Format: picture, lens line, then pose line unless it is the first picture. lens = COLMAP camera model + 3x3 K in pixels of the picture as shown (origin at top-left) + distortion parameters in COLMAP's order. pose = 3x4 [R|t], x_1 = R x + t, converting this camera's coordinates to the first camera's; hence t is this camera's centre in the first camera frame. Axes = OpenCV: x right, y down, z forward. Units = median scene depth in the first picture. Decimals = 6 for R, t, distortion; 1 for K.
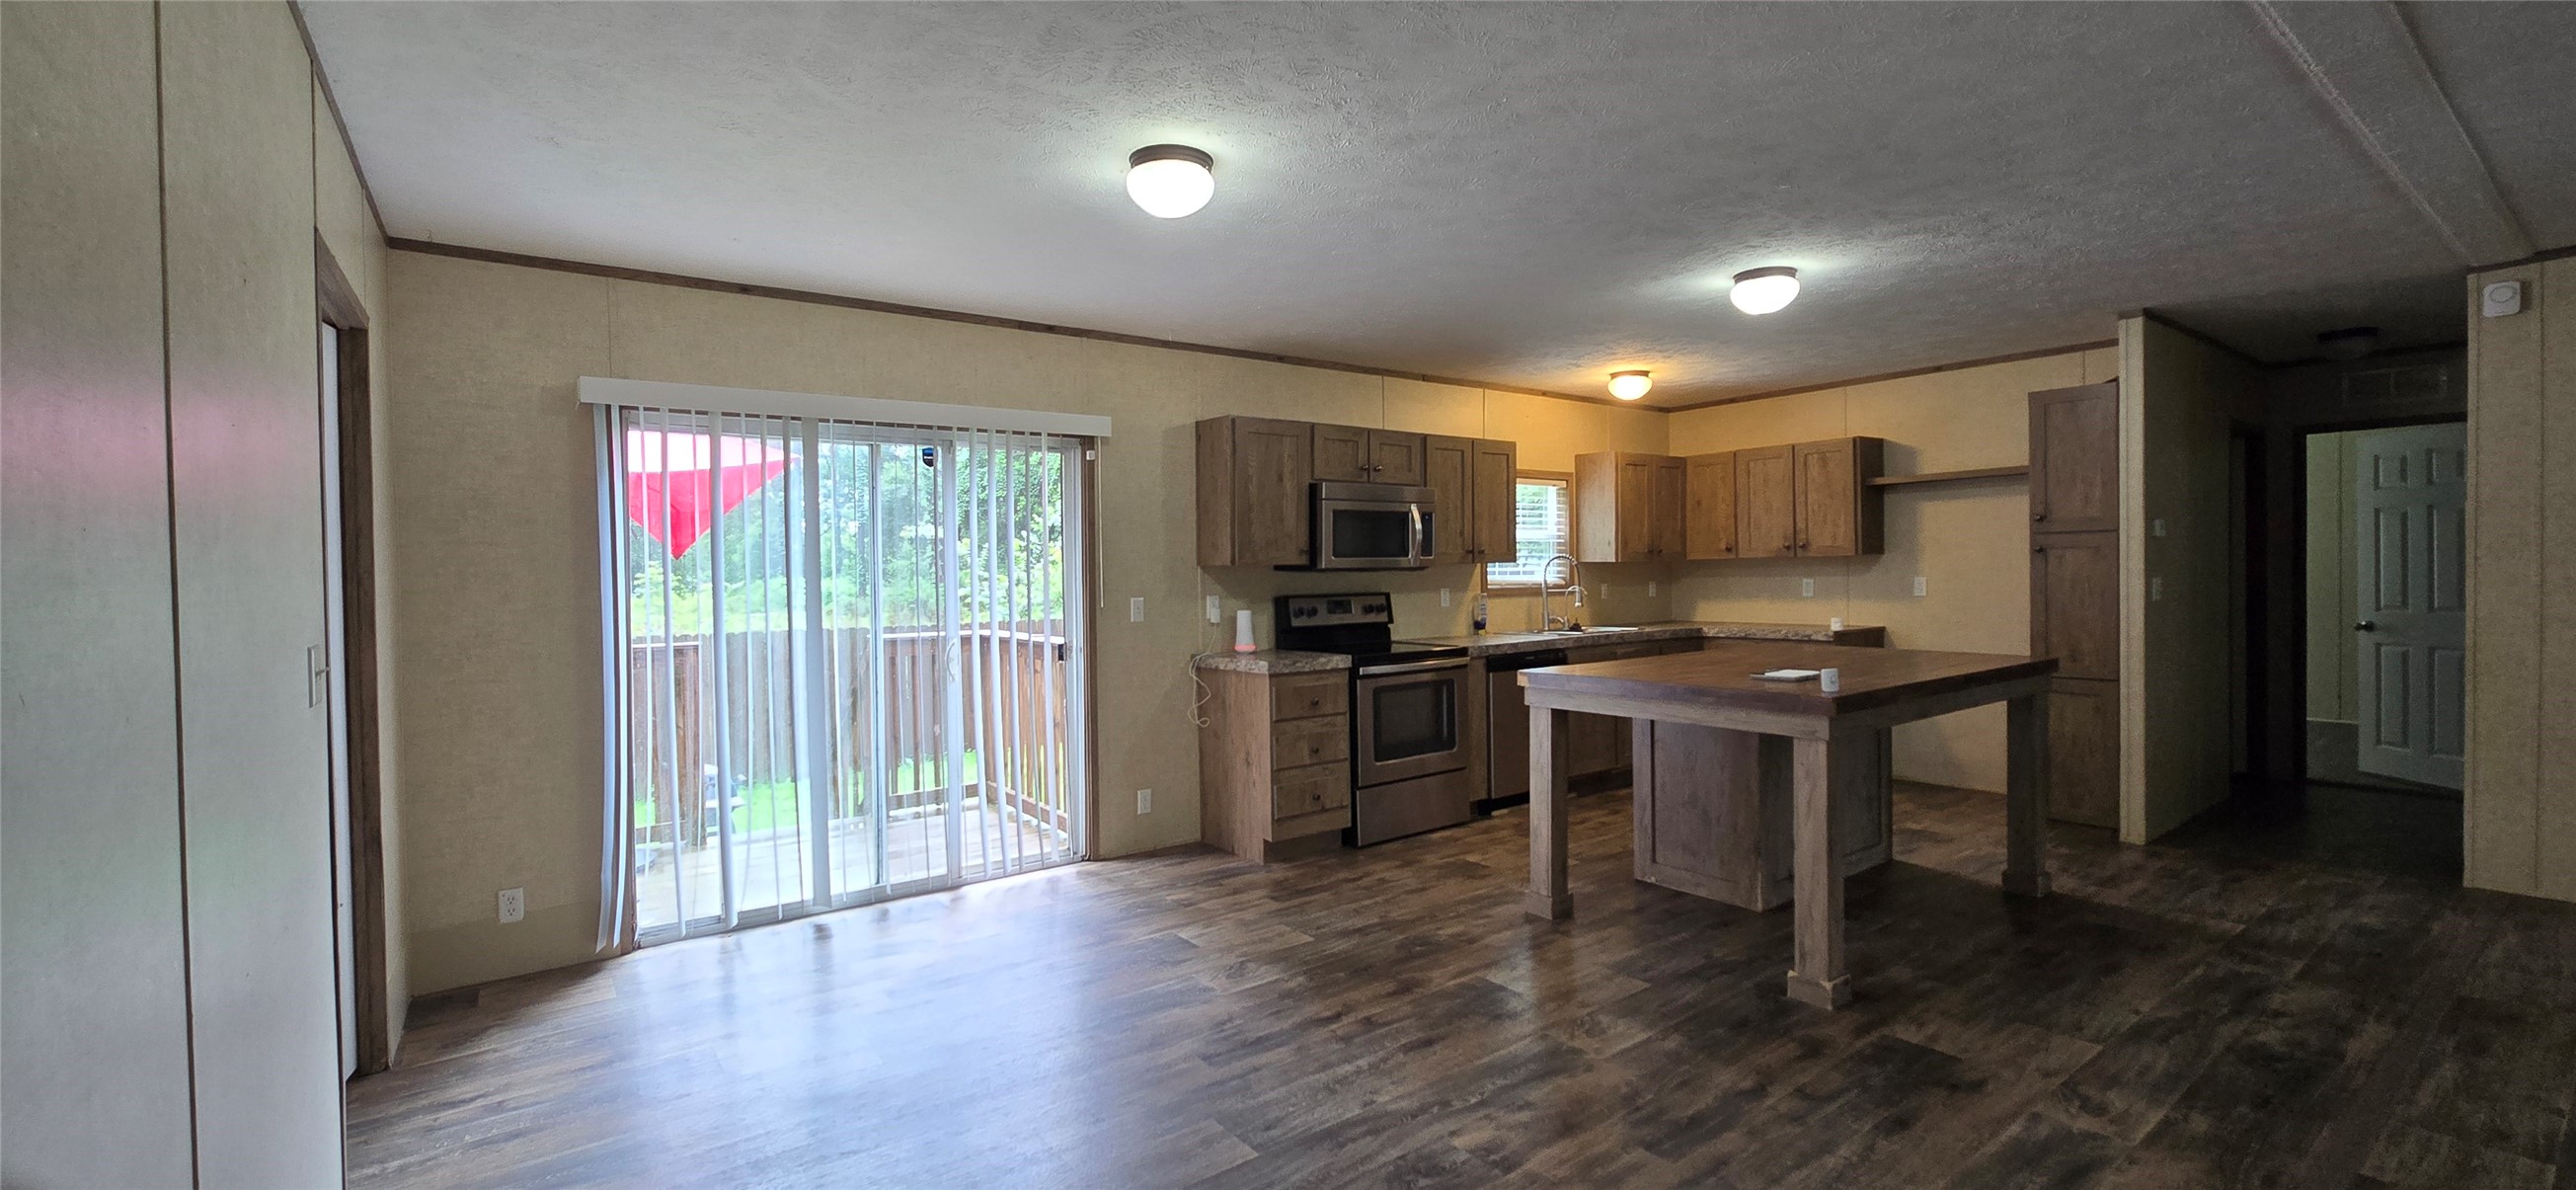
lens RADIAL K [[1046.4, 0, 1281.2], [0, 1046.4, 590.0], [0, 0, 1]] dist [-0.001920, 0.000072]
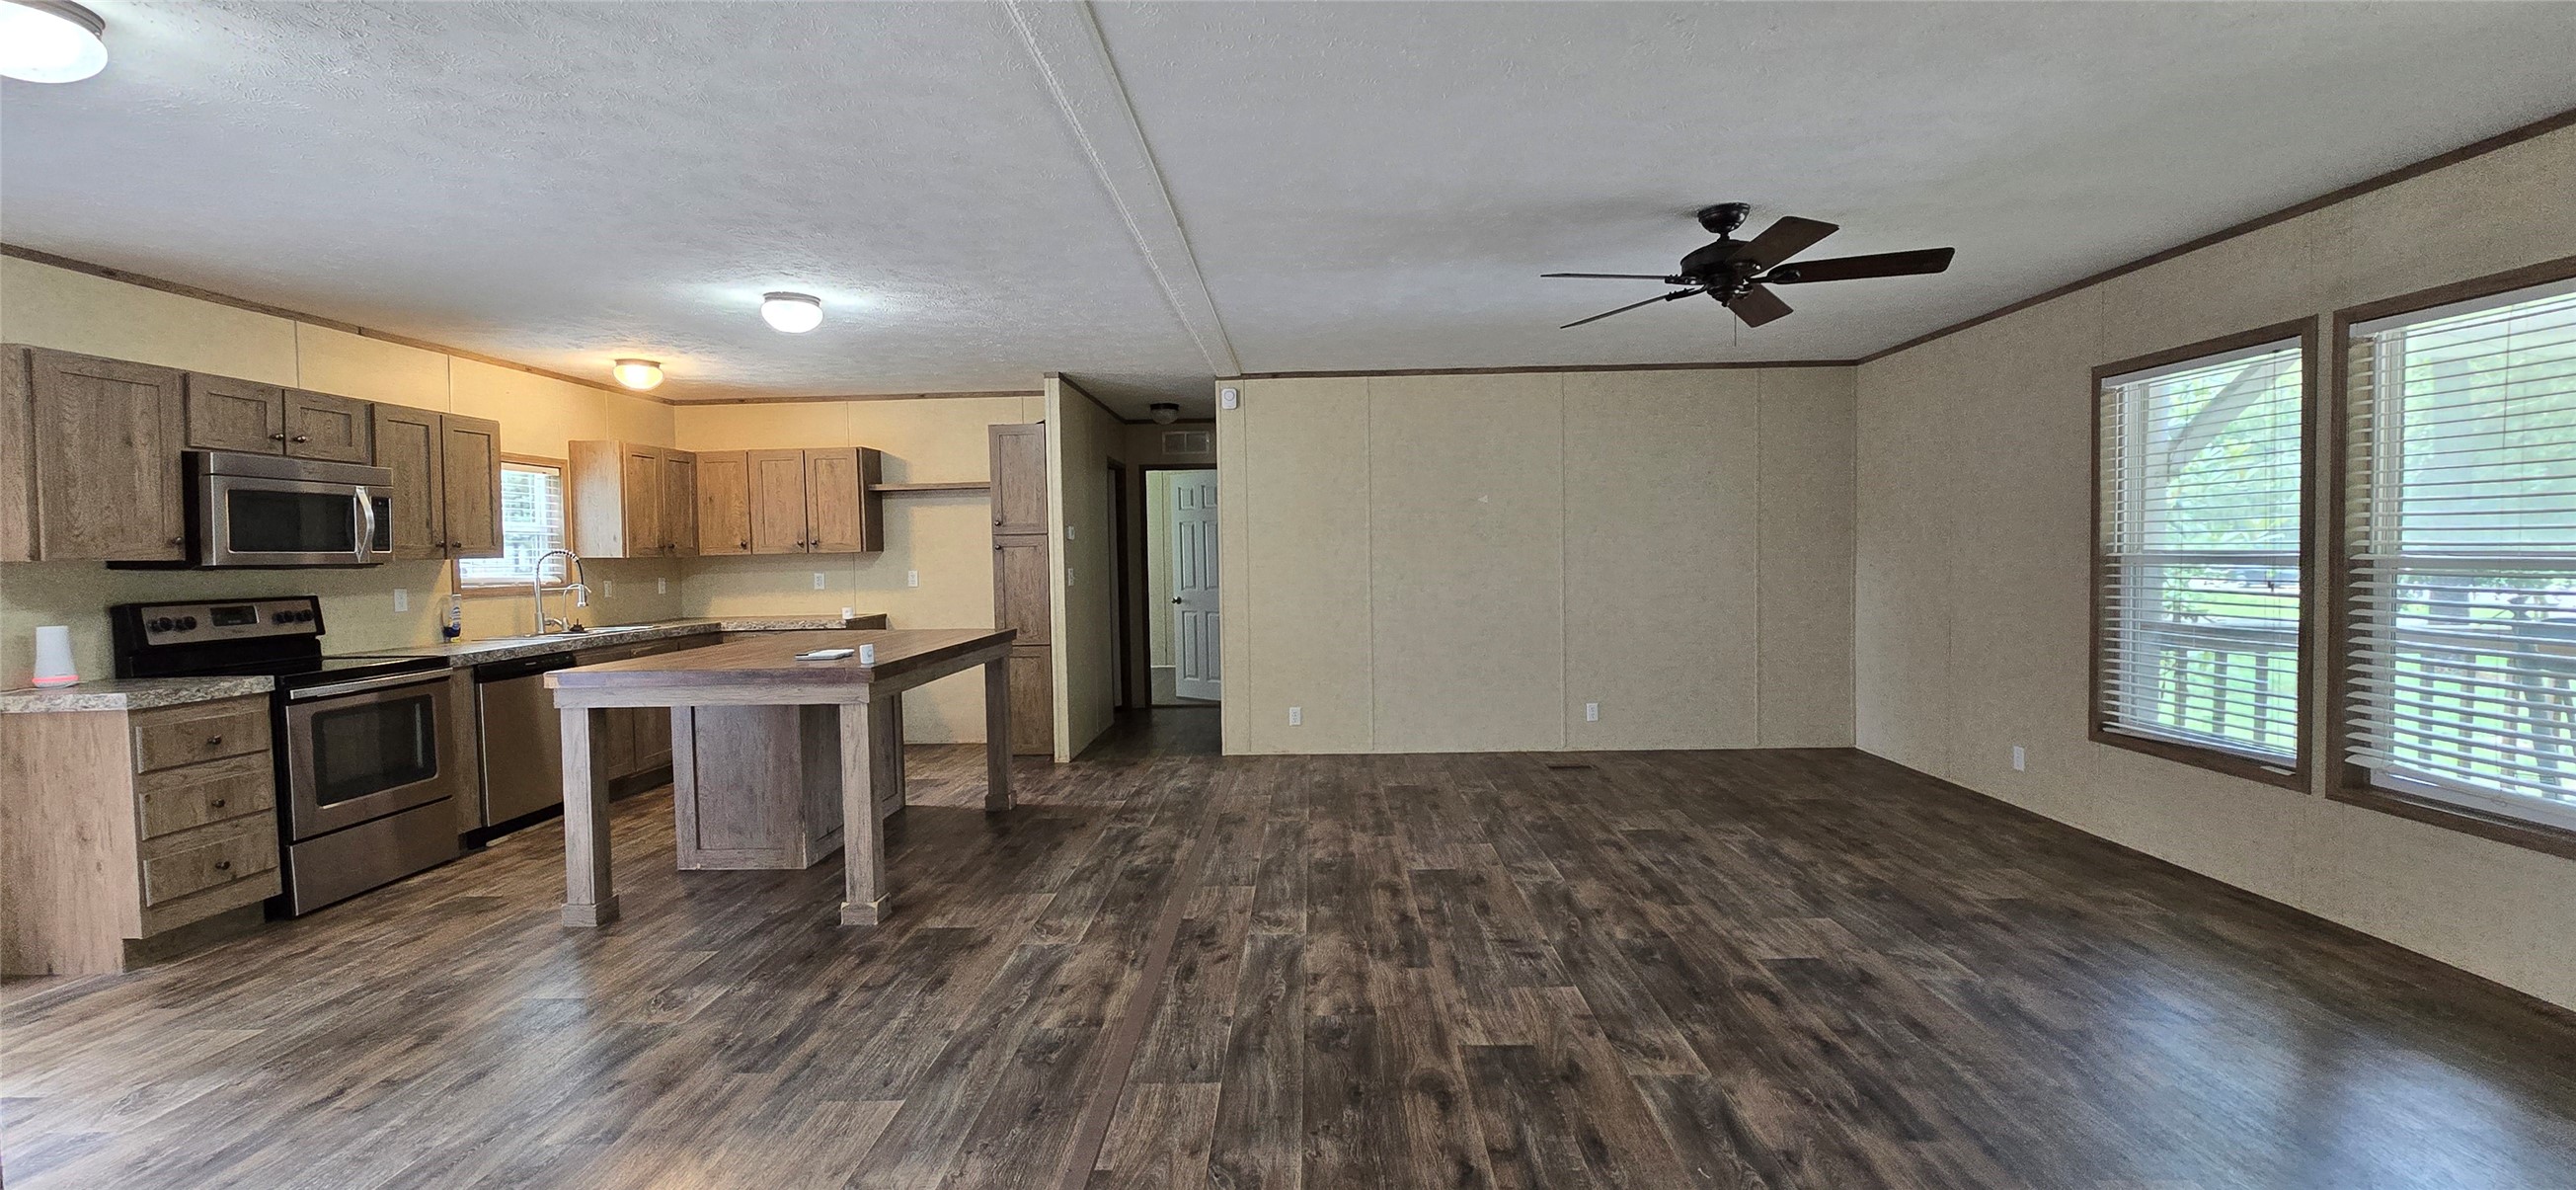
lens RADIAL K [[1052.1, 0, 1288.0], [0, 1052.1, 595.0], [0, 0, 1]] dist [-0.003027, 0.000023]
pose [[0.614025, -0.027386, 0.788811, -0.097932], [0.022158, 0.999602, 0.017456, 0.005784], [-0.788976, 0.006760, 0.614387, -0.094636]]
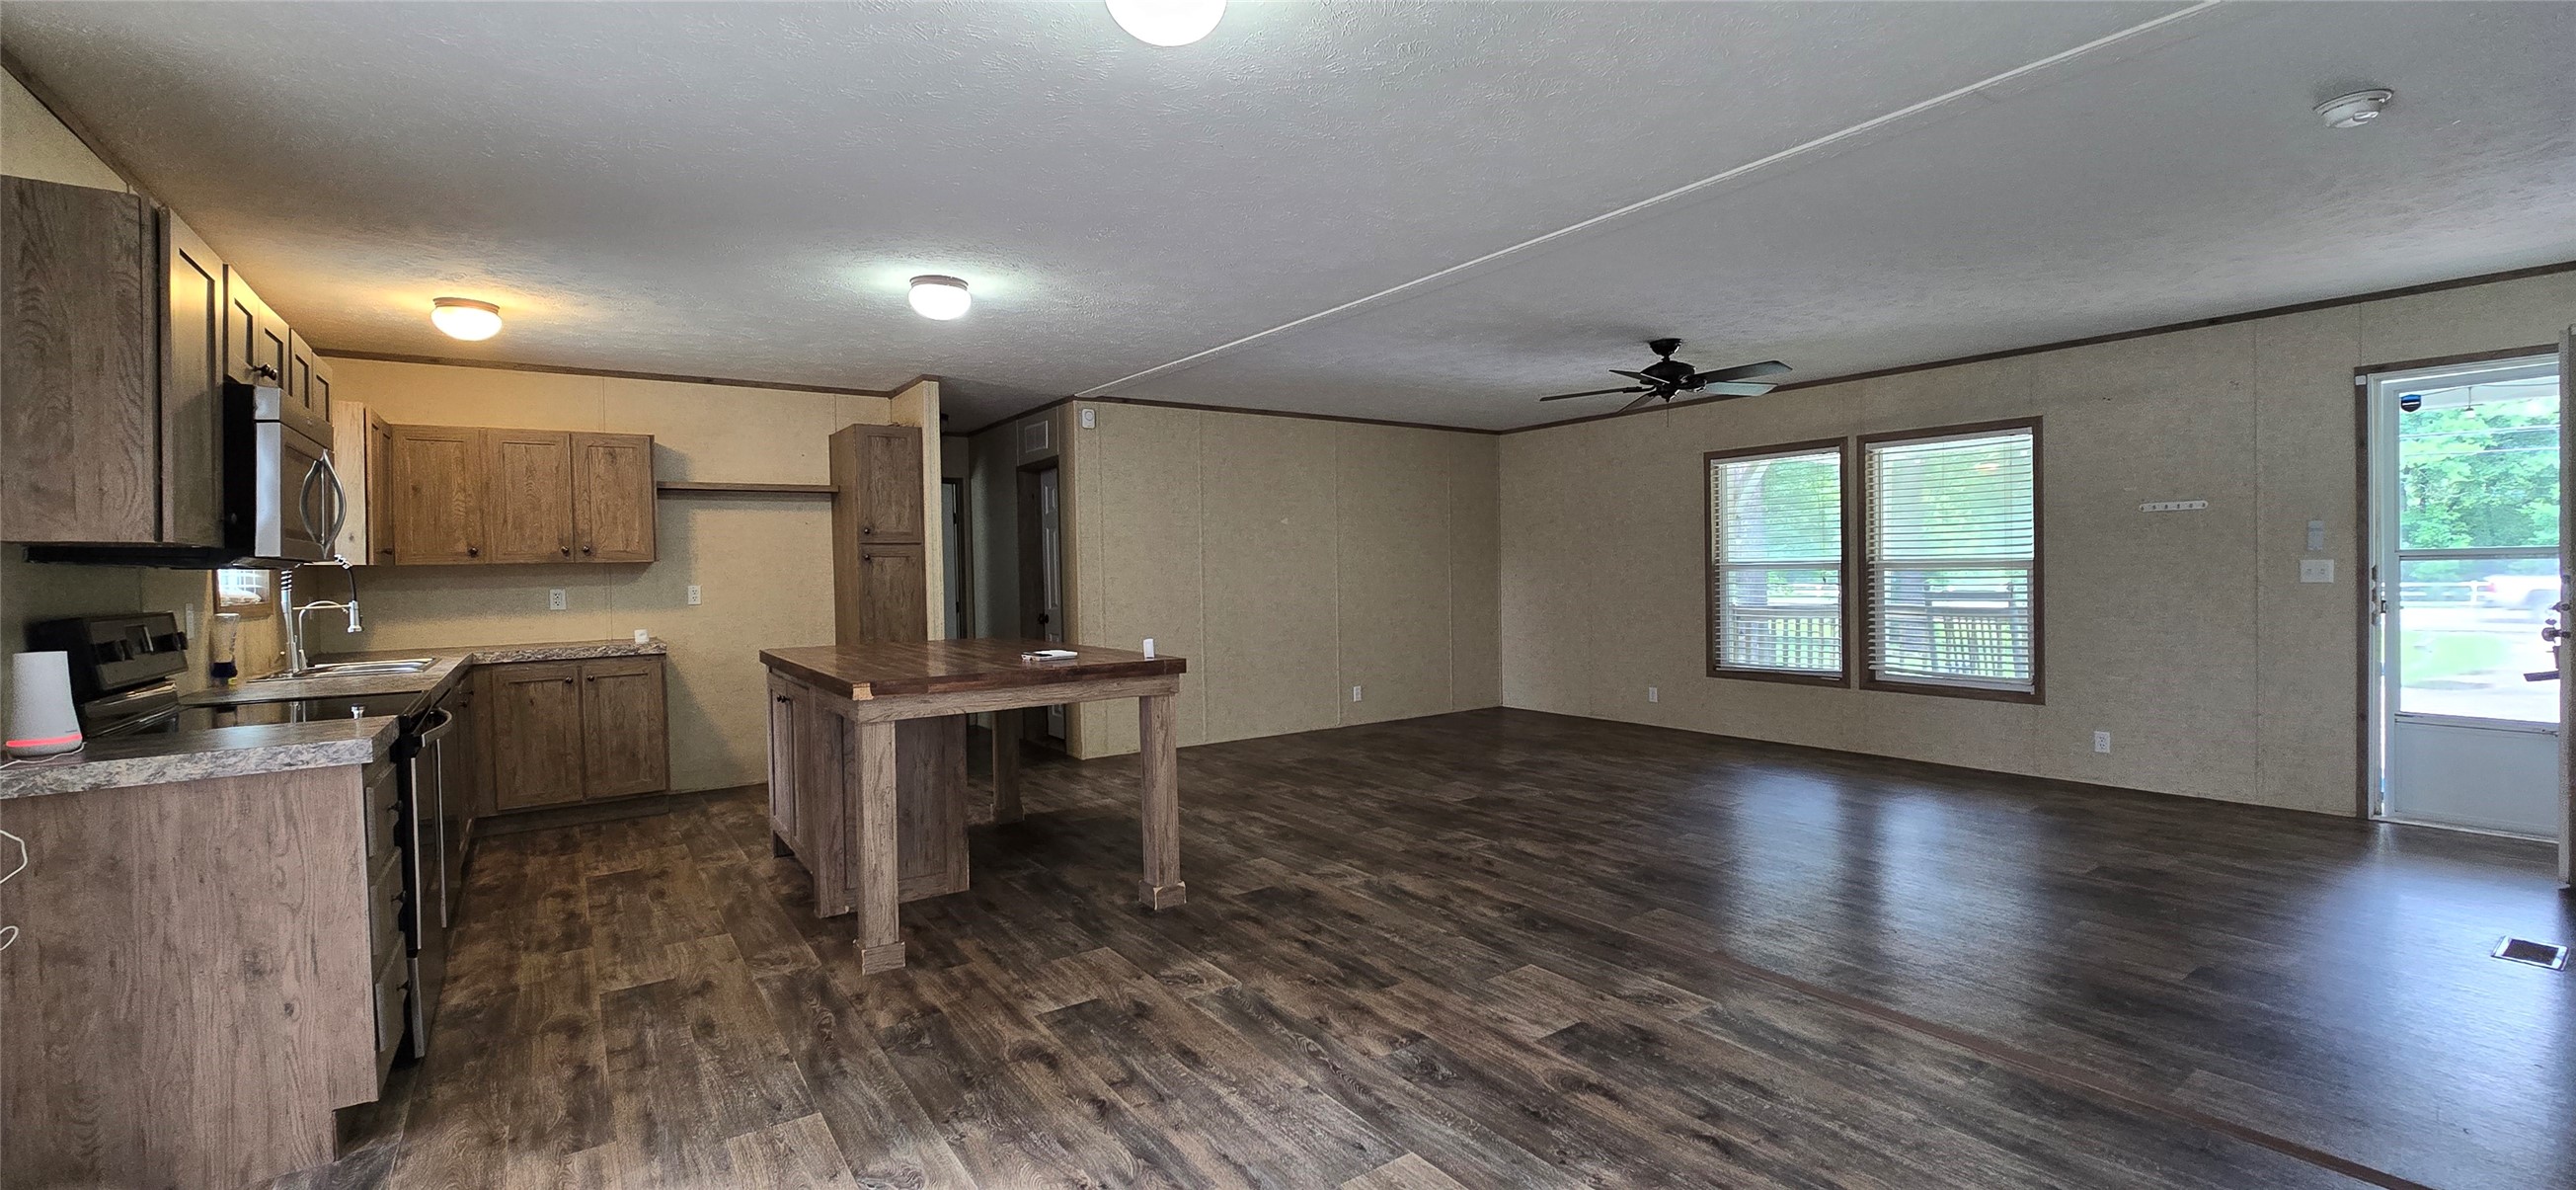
lens RADIAL K [[1046.4, 0, 1281.2], [0, 1046.4, 590.0], [0, 0, 1]] dist [-0.001920, 0.000072]
pose [[0.021936, -0.003464, 0.999753, -0.545875], [0.035851, 0.999354, 0.002676, 0.014045], [-0.999116, 0.035783, 0.022046, 0.609033]]
